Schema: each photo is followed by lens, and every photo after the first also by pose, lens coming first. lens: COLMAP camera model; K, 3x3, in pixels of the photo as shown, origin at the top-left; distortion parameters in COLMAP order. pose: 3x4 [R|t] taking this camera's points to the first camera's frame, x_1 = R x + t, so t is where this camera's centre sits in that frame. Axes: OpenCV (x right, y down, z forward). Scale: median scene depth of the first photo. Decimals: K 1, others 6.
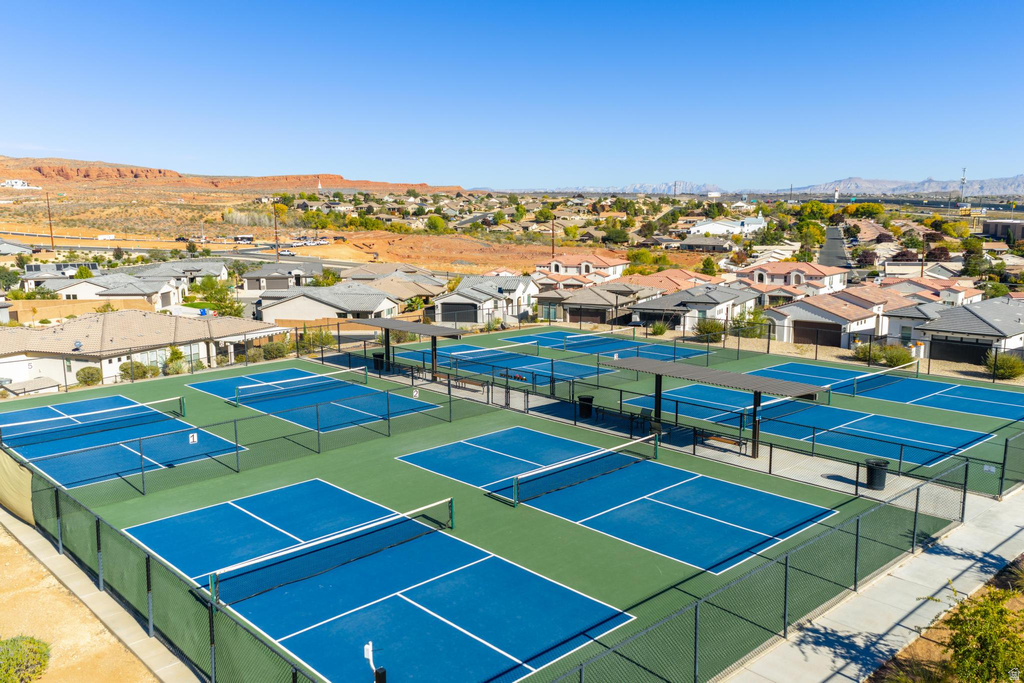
lens RADIAL K [[844.6, 0, 512.2], [0, 844.6, 349.2], [0, 0, 1]] dist [0.099499, -0.051741]
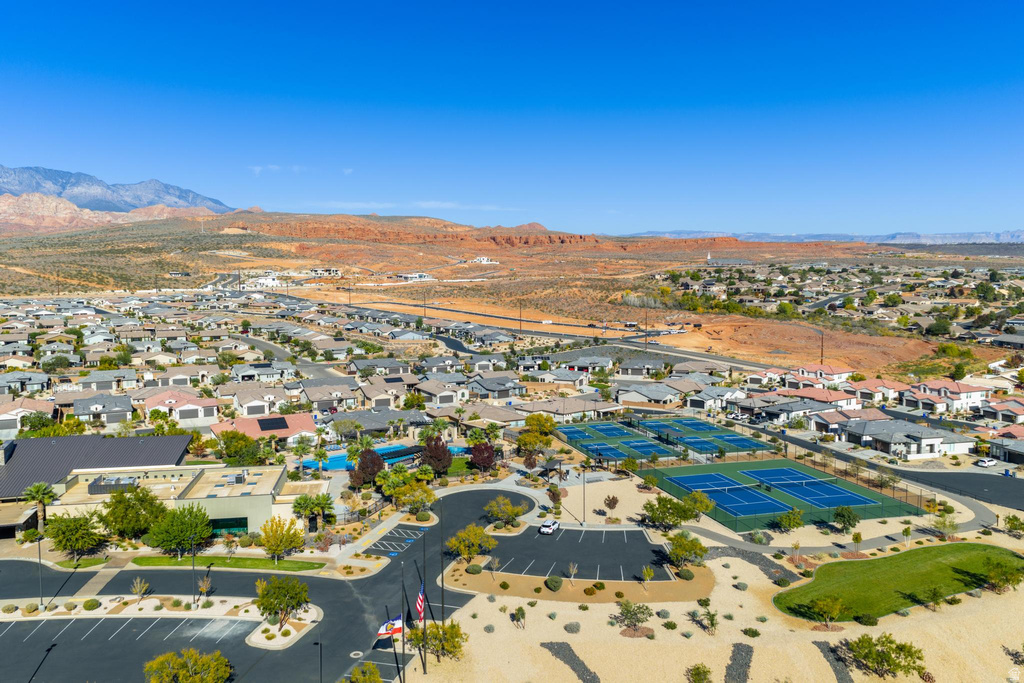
lens RADIAL K [[844.6, 0, 512.2], [0, 844.6, 349.2], [0, 0, 1]] dist [0.099499, -0.051741]
pose [[0.895342, 0.049020, -0.442674, 0.101816], [-0.073285, 0.996592, -0.037866, -0.013600], [0.439309, 0.066344, 0.895883, -0.265947]]
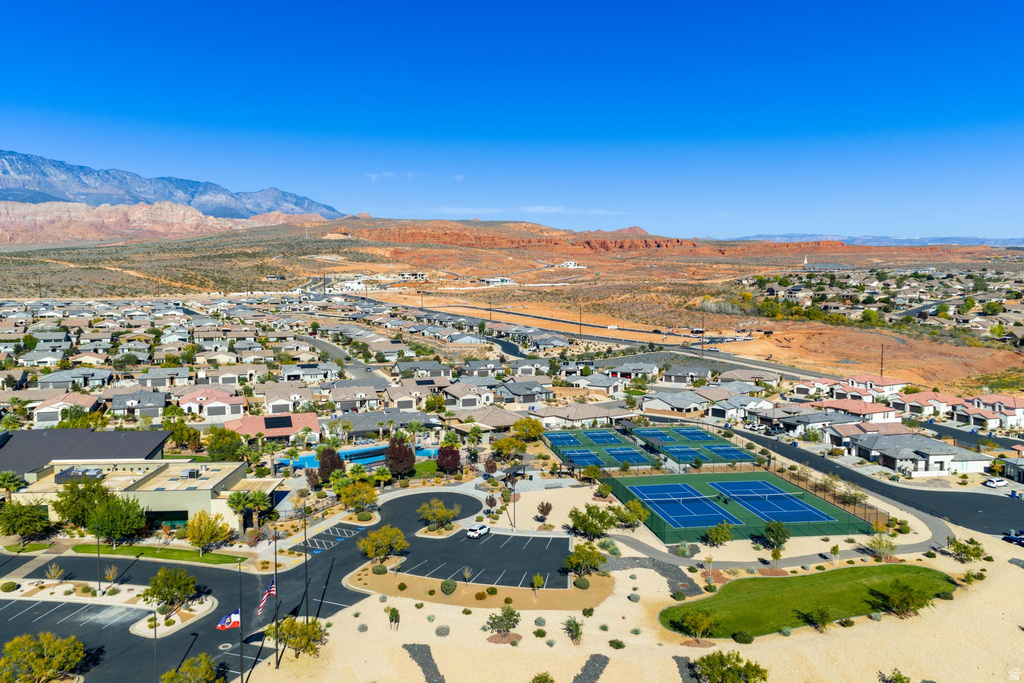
lens RADIAL K [[844.6, 0, 512.2], [0, 844.6, 349.2], [0, 0, 1]] dist [0.099499, -0.051741]
pose [[0.835197, 0.059784, -0.546691, 0.142440], [-0.092762, 0.995145, -0.032890, -0.017611], [0.542071, 0.078182, 0.836688, -0.244789]]
